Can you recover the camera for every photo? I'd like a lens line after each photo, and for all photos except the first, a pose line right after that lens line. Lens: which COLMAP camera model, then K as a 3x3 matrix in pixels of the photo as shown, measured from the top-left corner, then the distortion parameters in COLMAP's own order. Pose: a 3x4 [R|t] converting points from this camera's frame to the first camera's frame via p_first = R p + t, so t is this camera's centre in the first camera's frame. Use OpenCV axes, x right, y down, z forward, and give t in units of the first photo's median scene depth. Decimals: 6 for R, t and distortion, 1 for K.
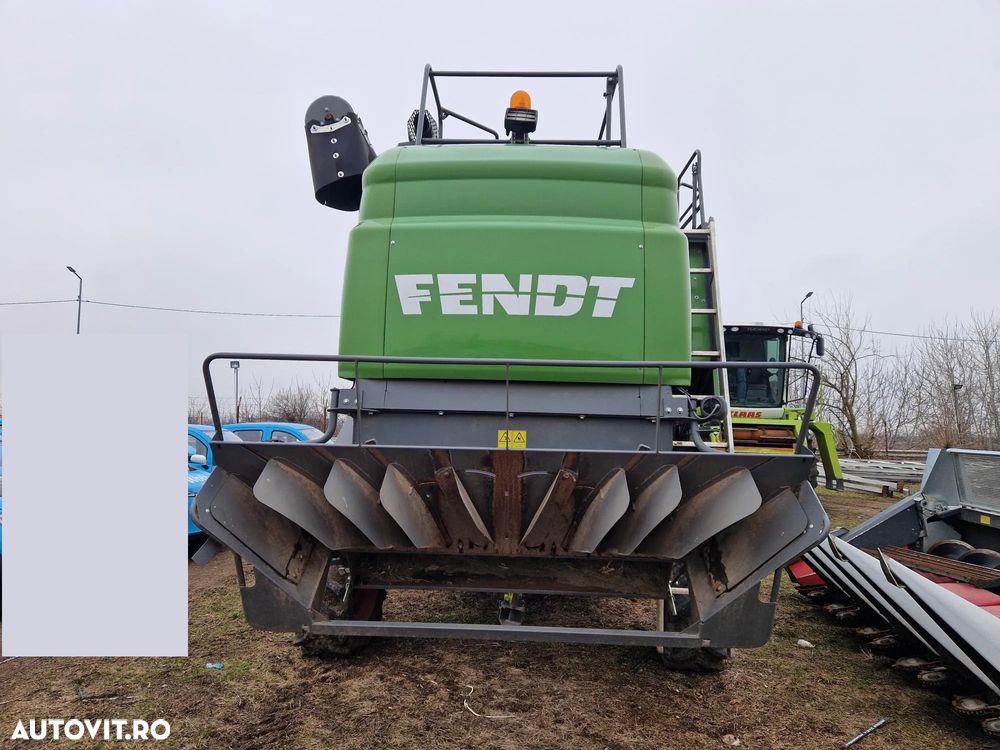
lens RADIAL K [[665.2, 0, 495.6], [0, 665.2, 376.3], [0, 0, 1]] dist [0.050374, -0.007252]
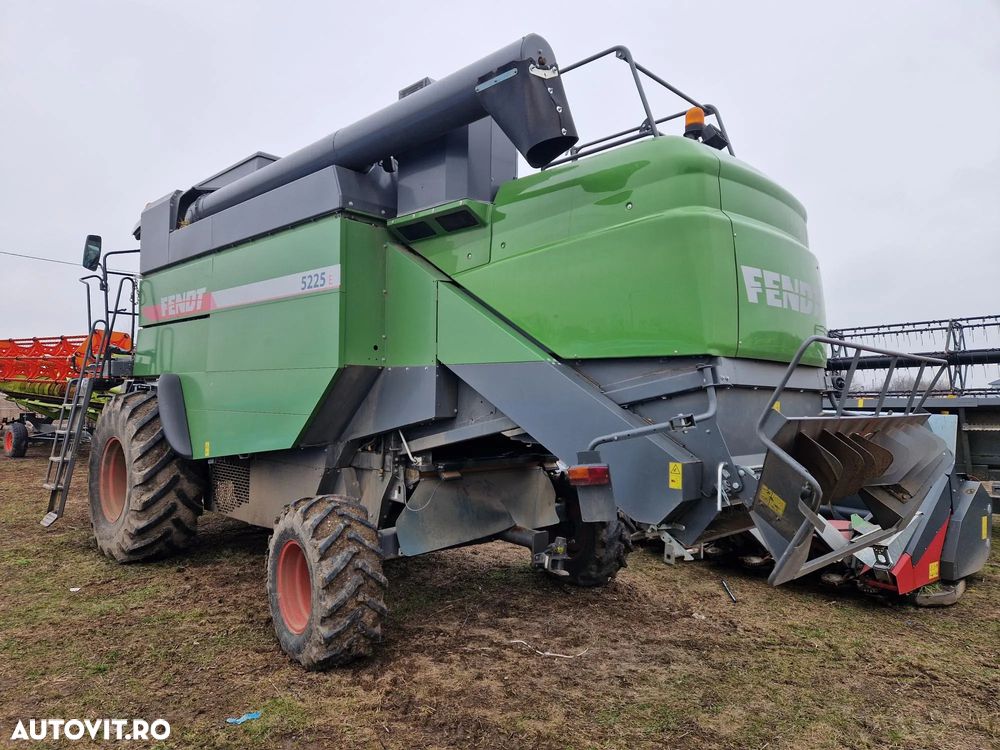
lens RADIAL K [[665.2, 0, 495.6], [0, 665.2, 376.3], [0, 0, 1]] dist [0.050374, -0.007252]
pose [[0.682091, 0.009290, 0.731208, -1.281016], [-0.053492, 0.997874, 0.037221, 0.015043], [-0.729308, -0.064502, 0.681138, 0.531267]]
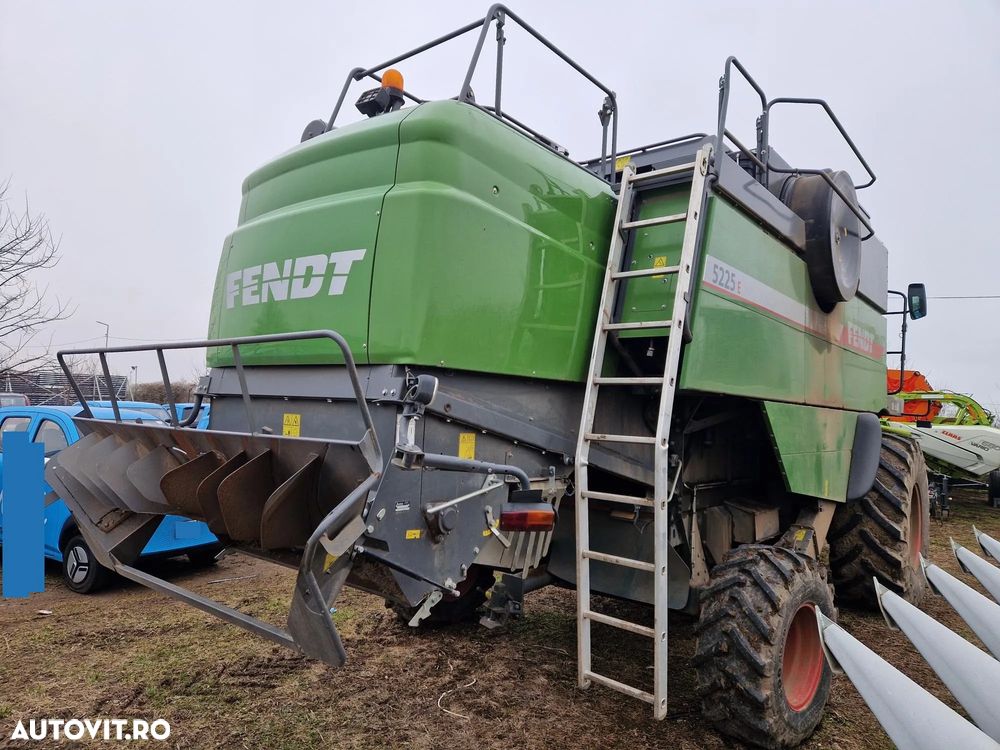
lens RADIAL K [[665.2, 0, 495.6], [0, 665.2, 376.3], [0, 0, 1]] dist [0.050374, -0.007252]
pose [[0.793020, -0.020492, -0.608851, 0.908314], [0.018247, 0.999785, -0.009882, 0.039923], [0.608923, -0.003273, 0.793223, 0.384594]]
